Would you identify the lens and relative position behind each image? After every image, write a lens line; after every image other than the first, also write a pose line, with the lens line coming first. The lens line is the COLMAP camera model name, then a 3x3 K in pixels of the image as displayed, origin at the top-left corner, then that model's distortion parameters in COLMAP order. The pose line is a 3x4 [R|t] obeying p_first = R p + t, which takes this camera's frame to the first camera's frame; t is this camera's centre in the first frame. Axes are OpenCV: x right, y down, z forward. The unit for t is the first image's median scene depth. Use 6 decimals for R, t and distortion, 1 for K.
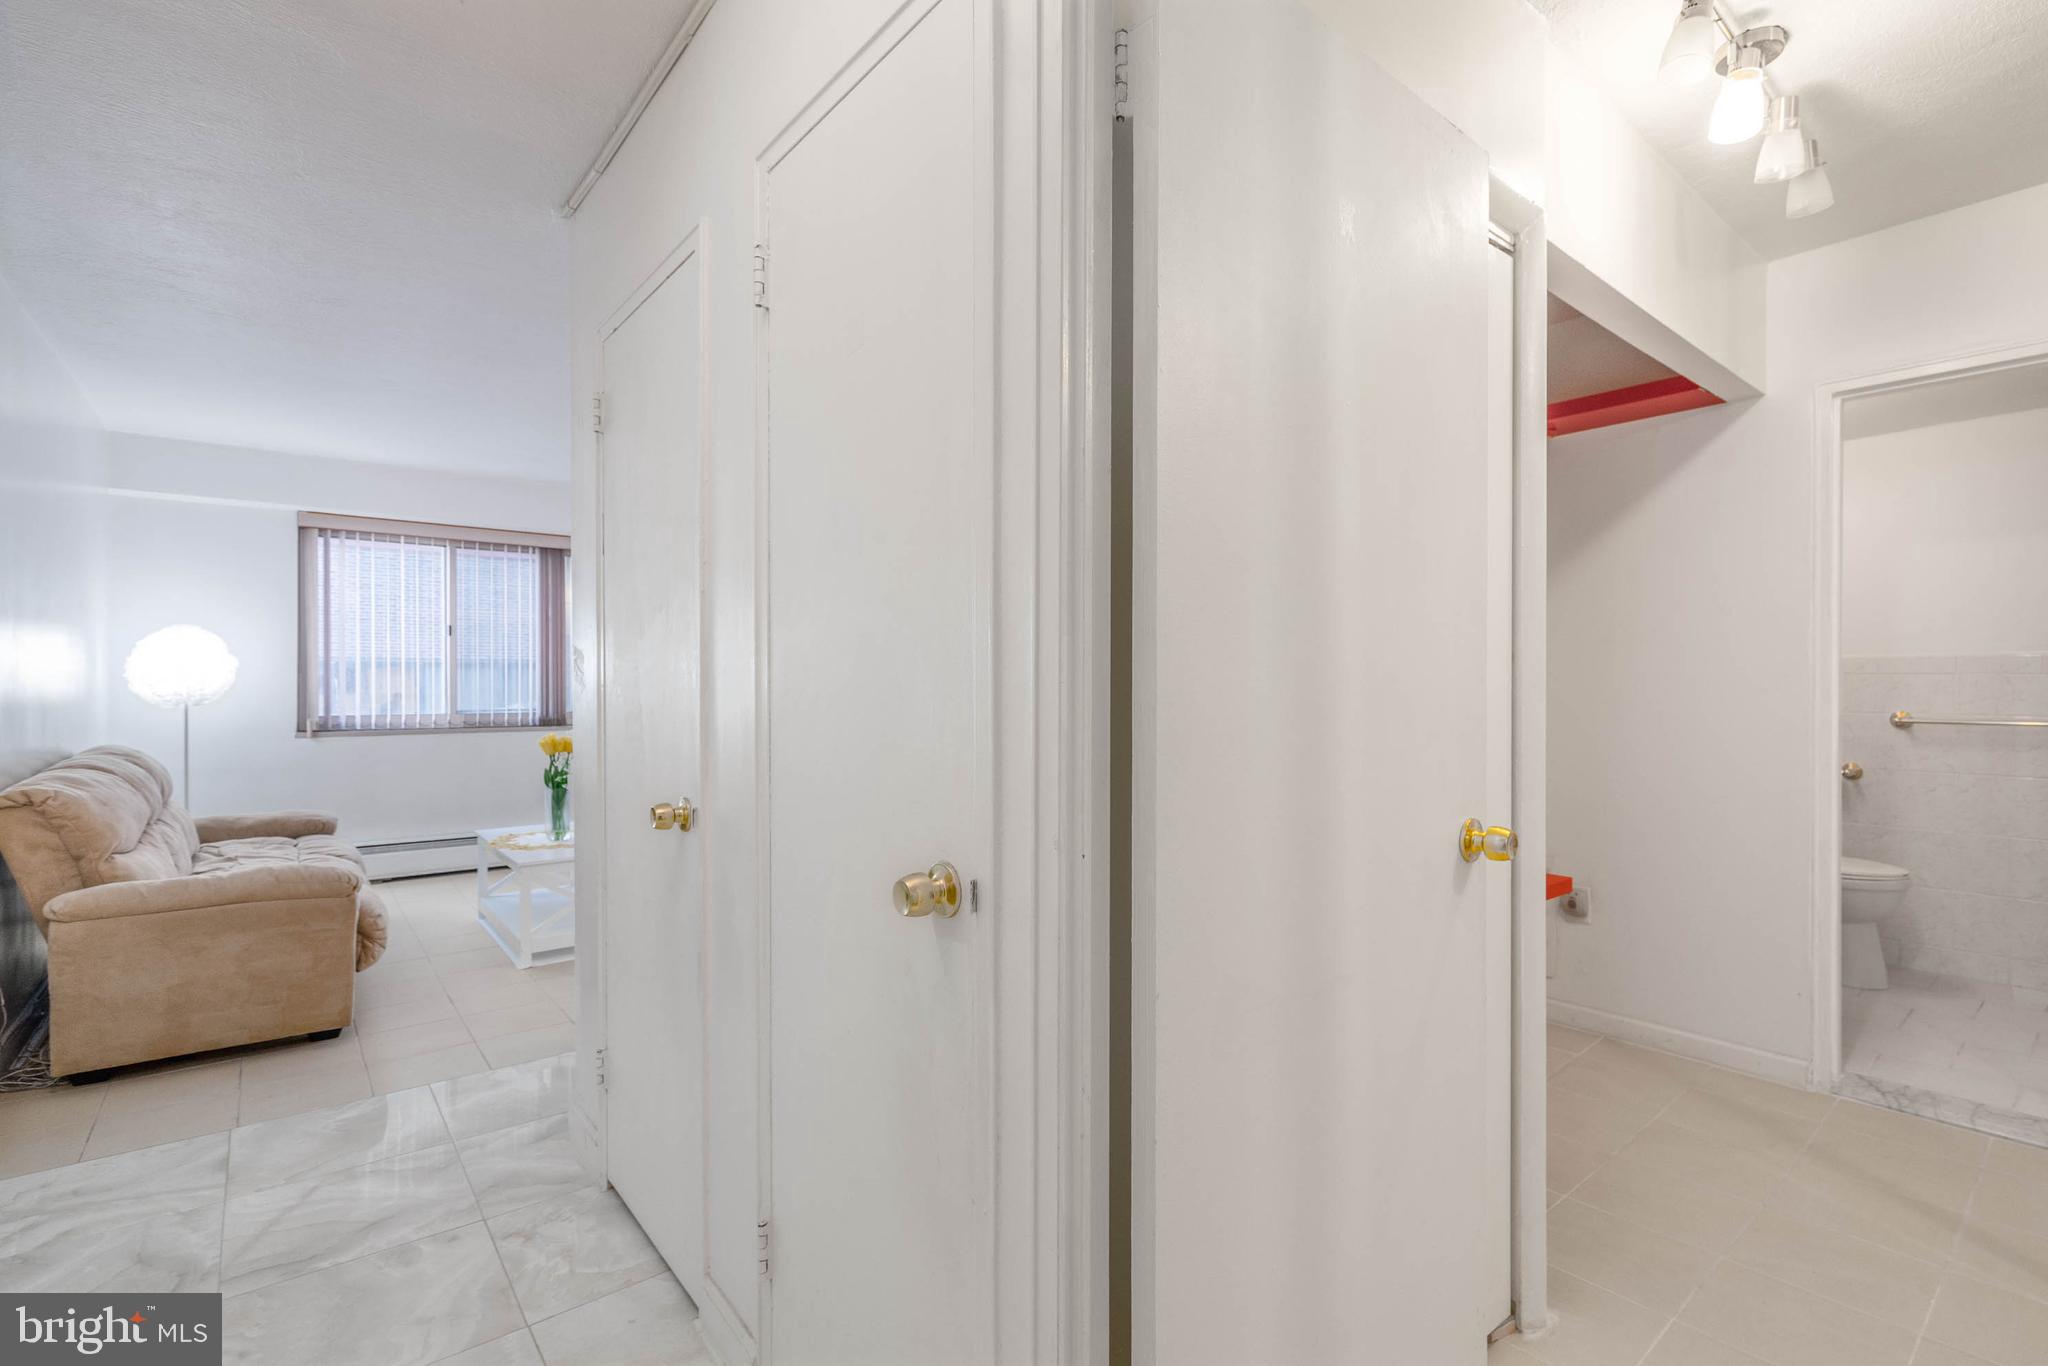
lens RADIAL K [[960.0, 0, 1040.2], [0, 960.0, 665.9], [0, 0, 1]] dist [-0.001141, 0.000200]
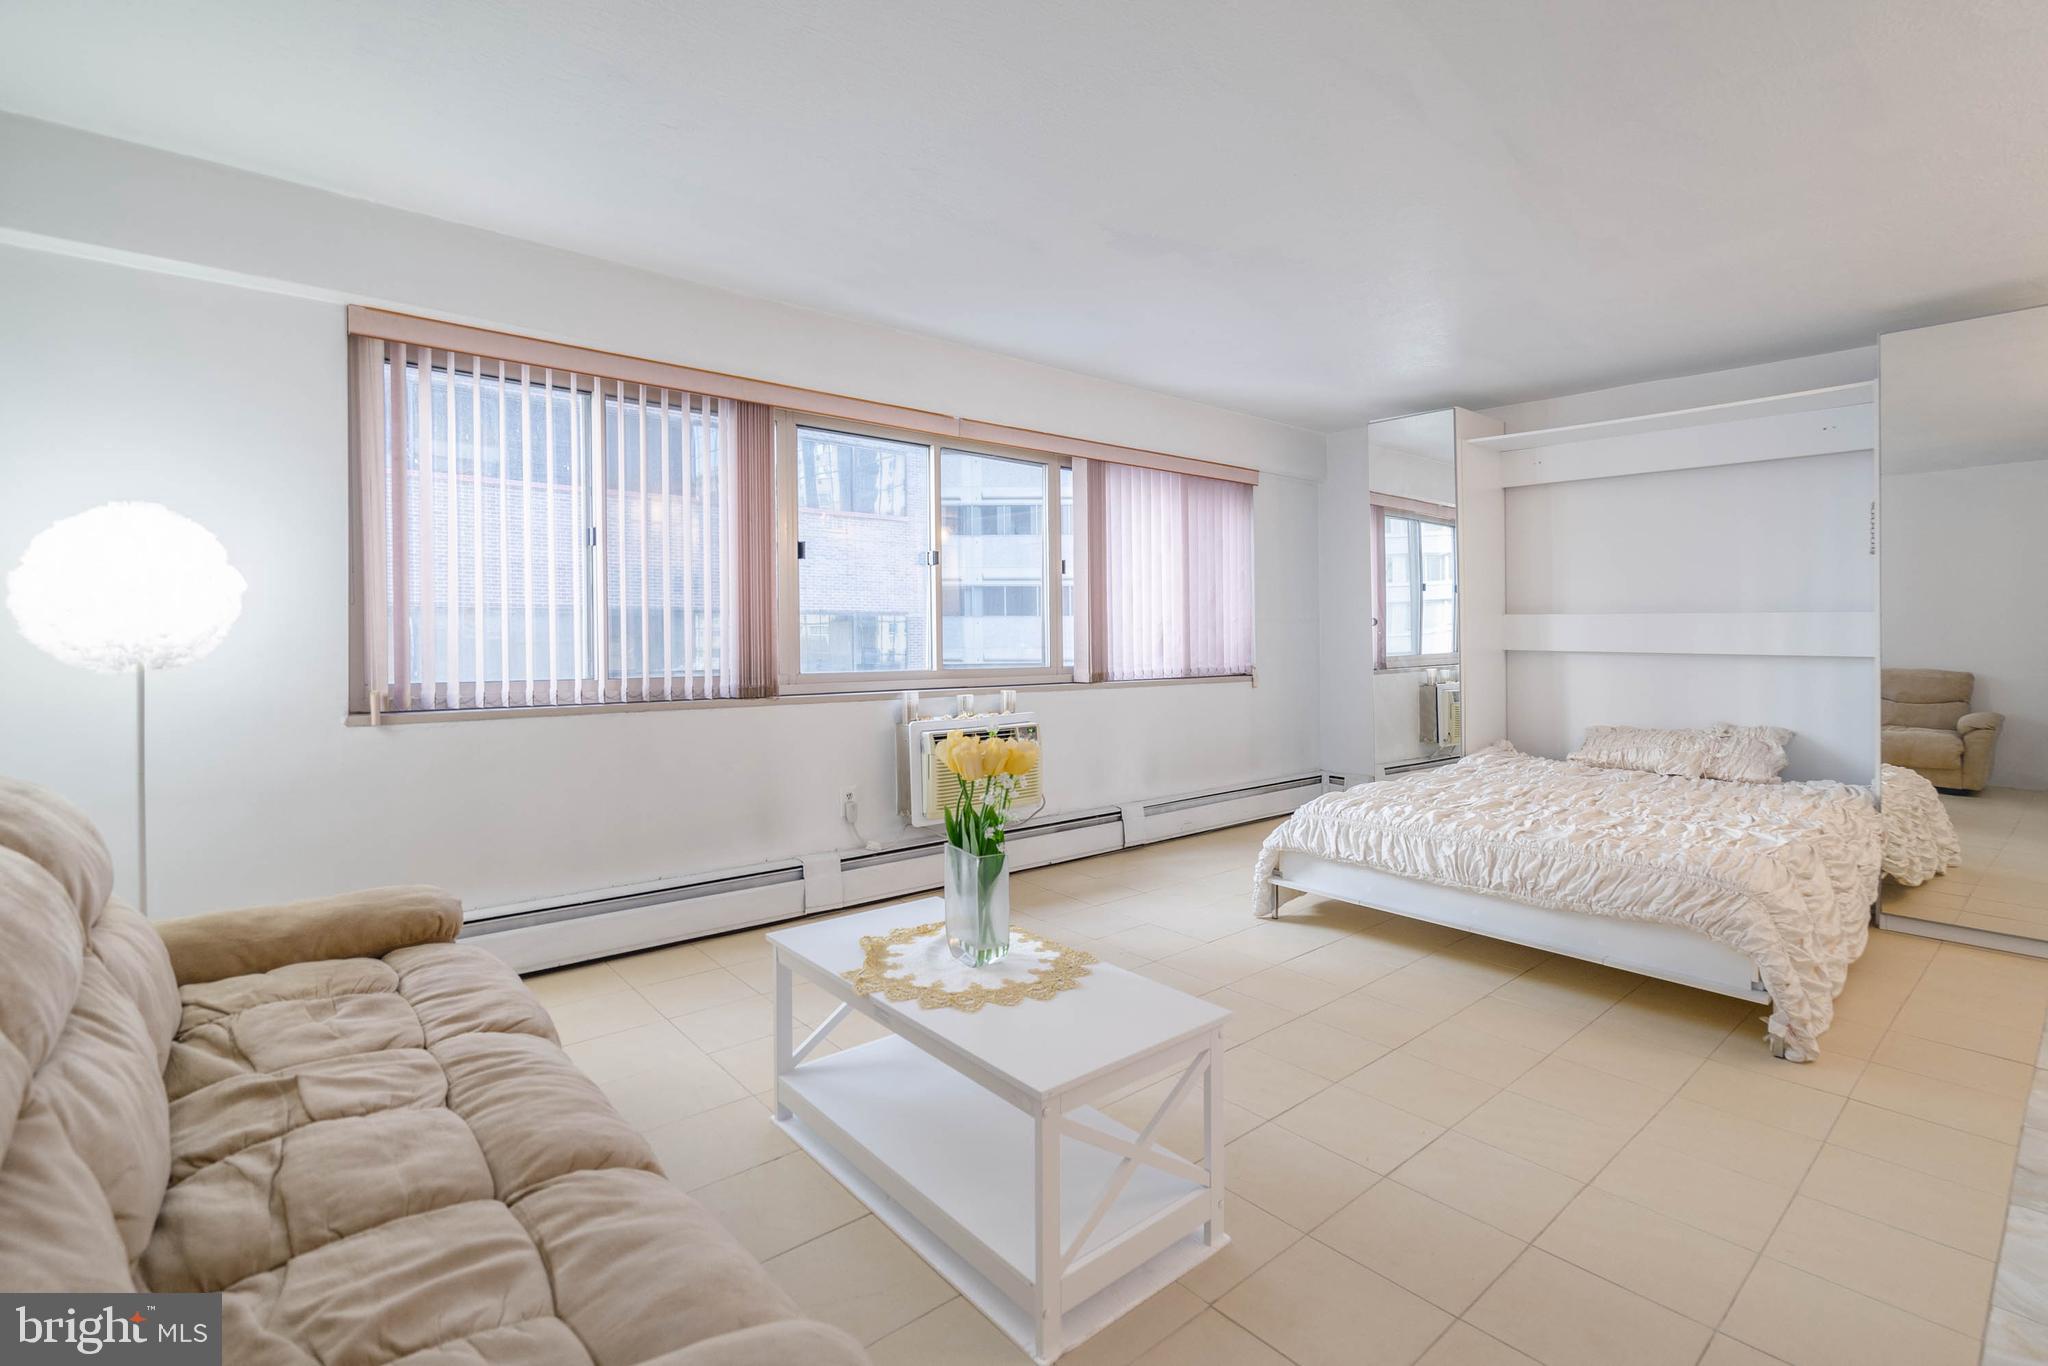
lens RADIAL K [[960.8, 0, 1032.4], [0, 960.8, 630.0], [0, 0, 1]] dist [0.002405, 0.000047]
pose [[0.999744, -0.000291, 0.022612, -0.389834], [-0.000015, 0.999908, 0.013567, 0.013084], [-0.022614, -0.013564, 0.999652, 0.435818]]
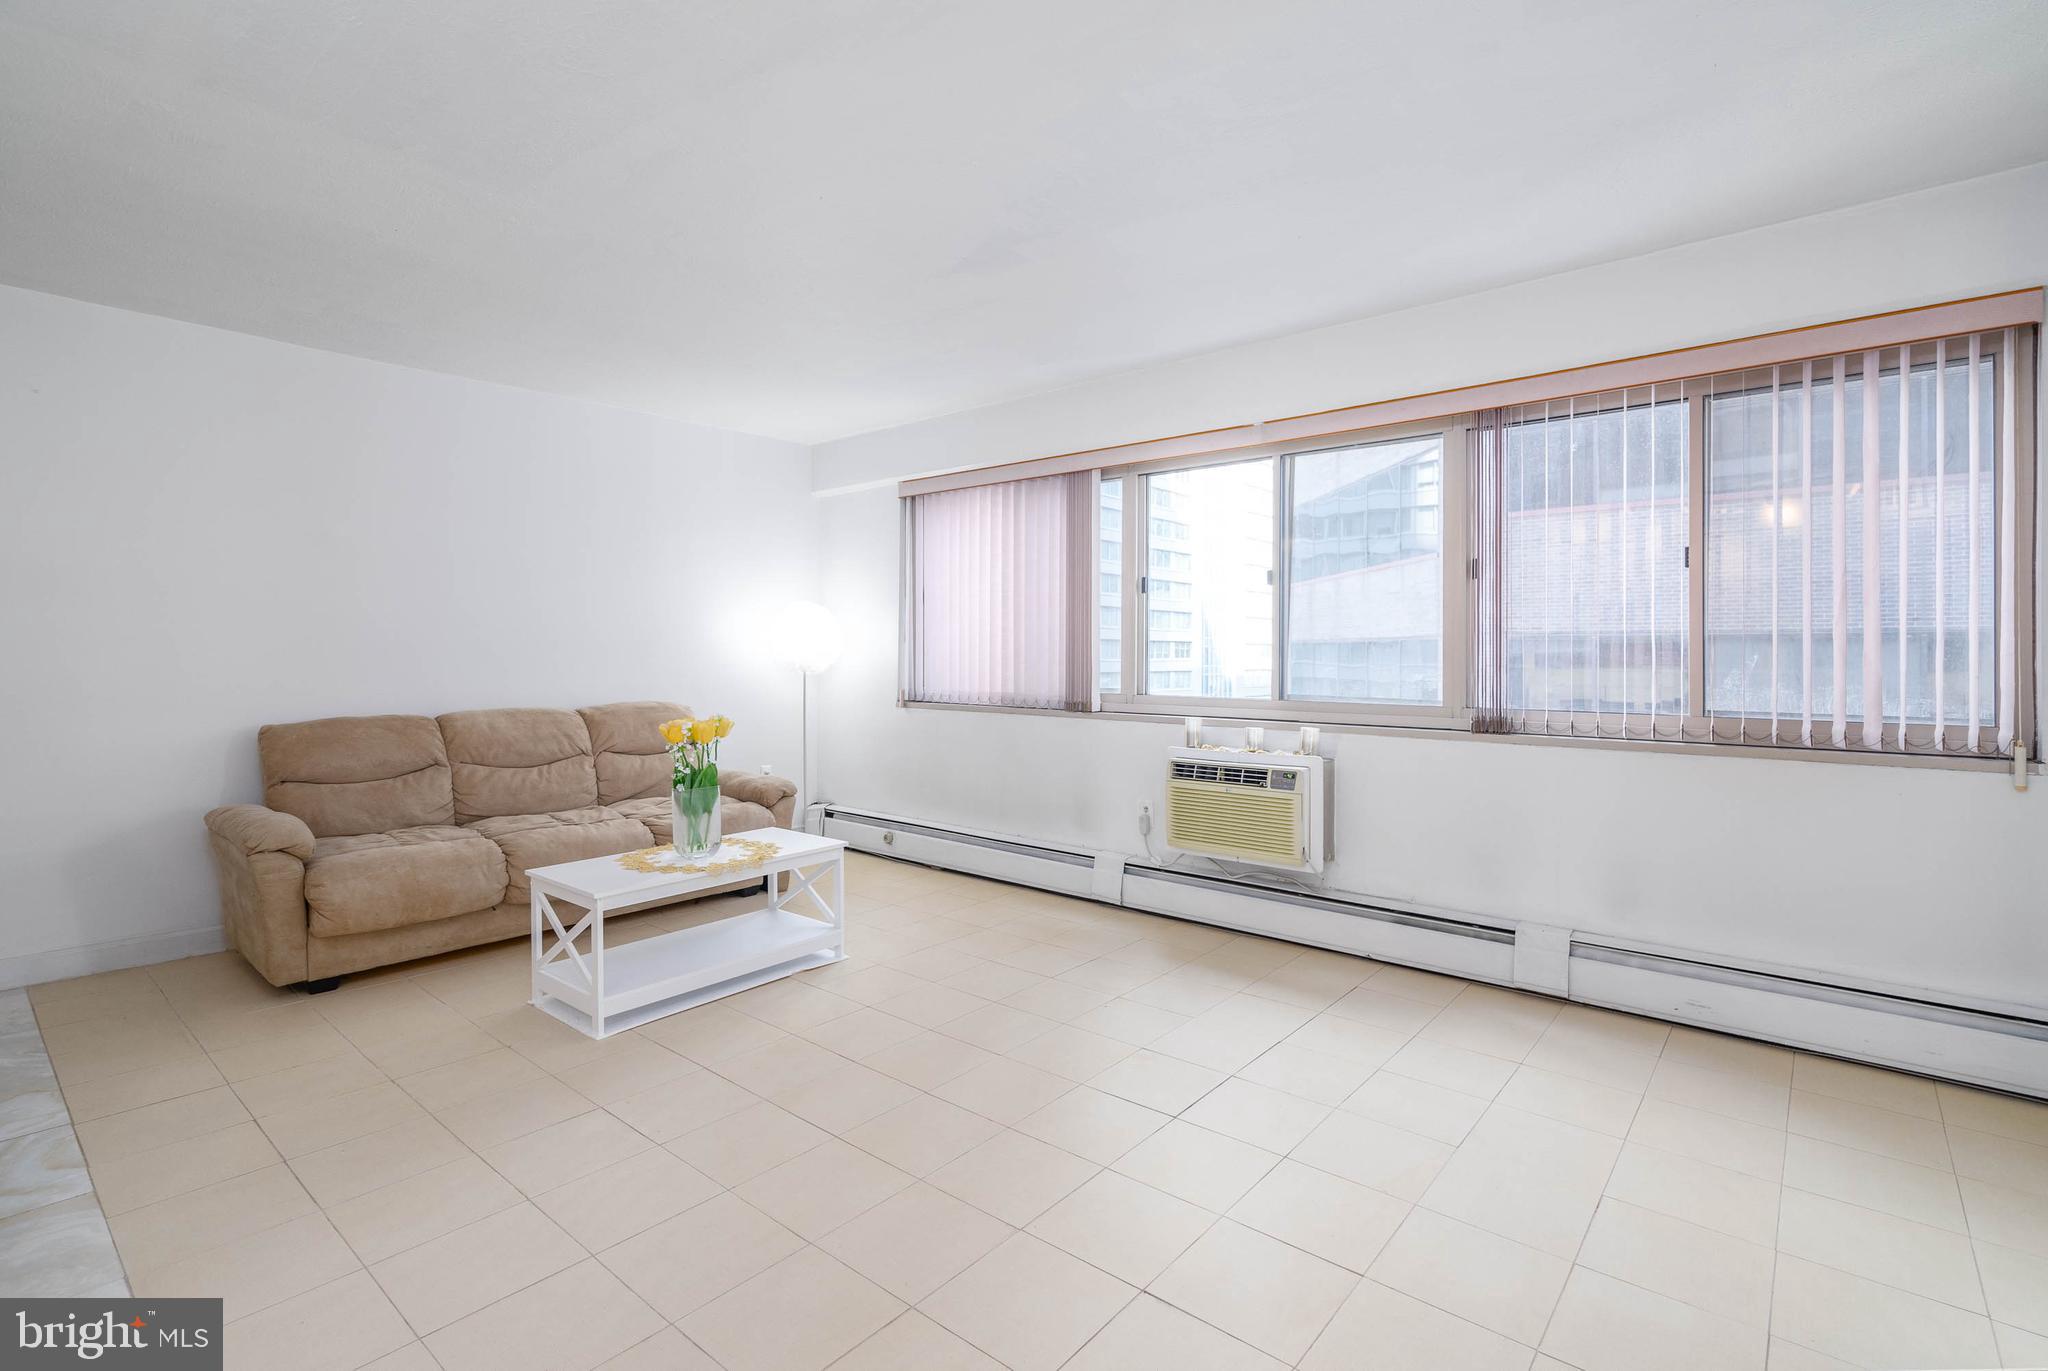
lens RADIAL K [[942.8, 0, 1033.3], [0, 942.8, 660.8], [0, 0, 1]] dist [-0.001210, -0.000150]
pose [[0.184062, 0.000959, -0.982914, 0.218648], [0.011484, 0.999929, 0.003126, 0.023528], [0.982847, -0.011863, 0.184038, 0.924593]]
